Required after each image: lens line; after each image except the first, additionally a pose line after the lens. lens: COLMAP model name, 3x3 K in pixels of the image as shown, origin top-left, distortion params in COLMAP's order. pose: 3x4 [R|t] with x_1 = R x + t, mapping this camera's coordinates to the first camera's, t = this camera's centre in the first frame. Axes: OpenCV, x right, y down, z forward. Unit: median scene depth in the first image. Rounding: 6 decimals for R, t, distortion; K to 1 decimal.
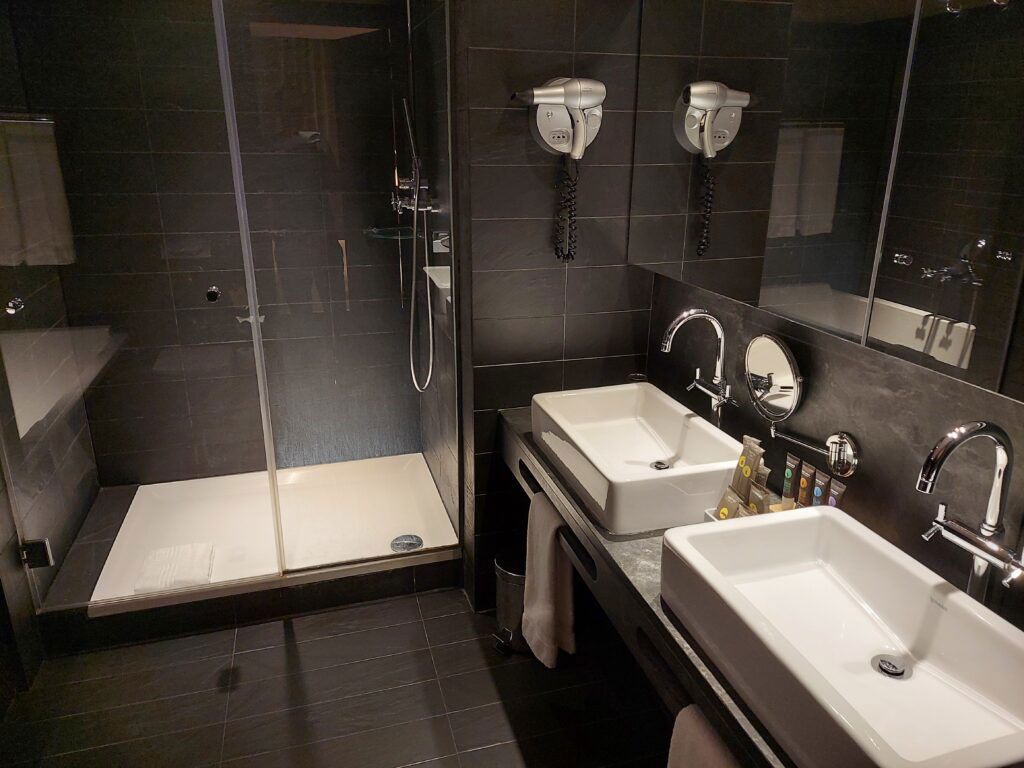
lens RADIAL K [[734.8, 0, 512.2], [0, 734.8, 384.0], [0, 0, 1]] dist [0.003065, 0.000870]
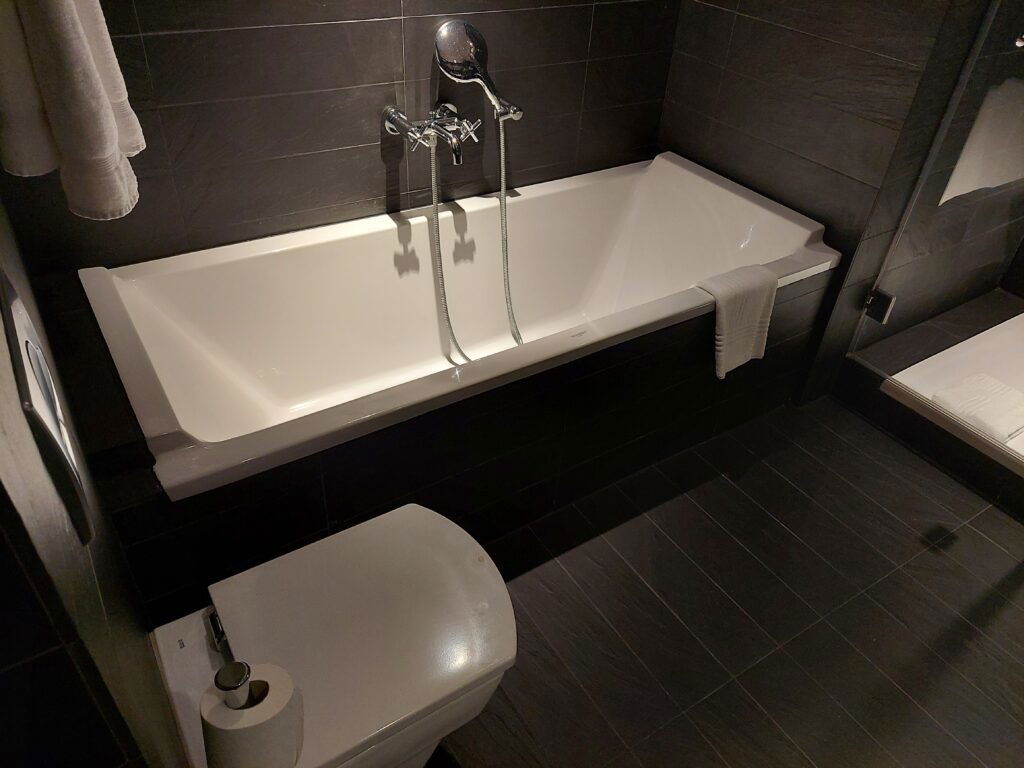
lens RADIAL K [[734.8, 0, 511.2], [0, 734.8, 383.7], [0, 0, 1]] dist [0.003065, 0.000870]
pose [[0.289460, 0.588655, -0.754783, 0.018856], [-0.345949, 0.799575, 0.490916, 0.000487], [0.892486, 0.119016, 0.435090, 0.139628]]
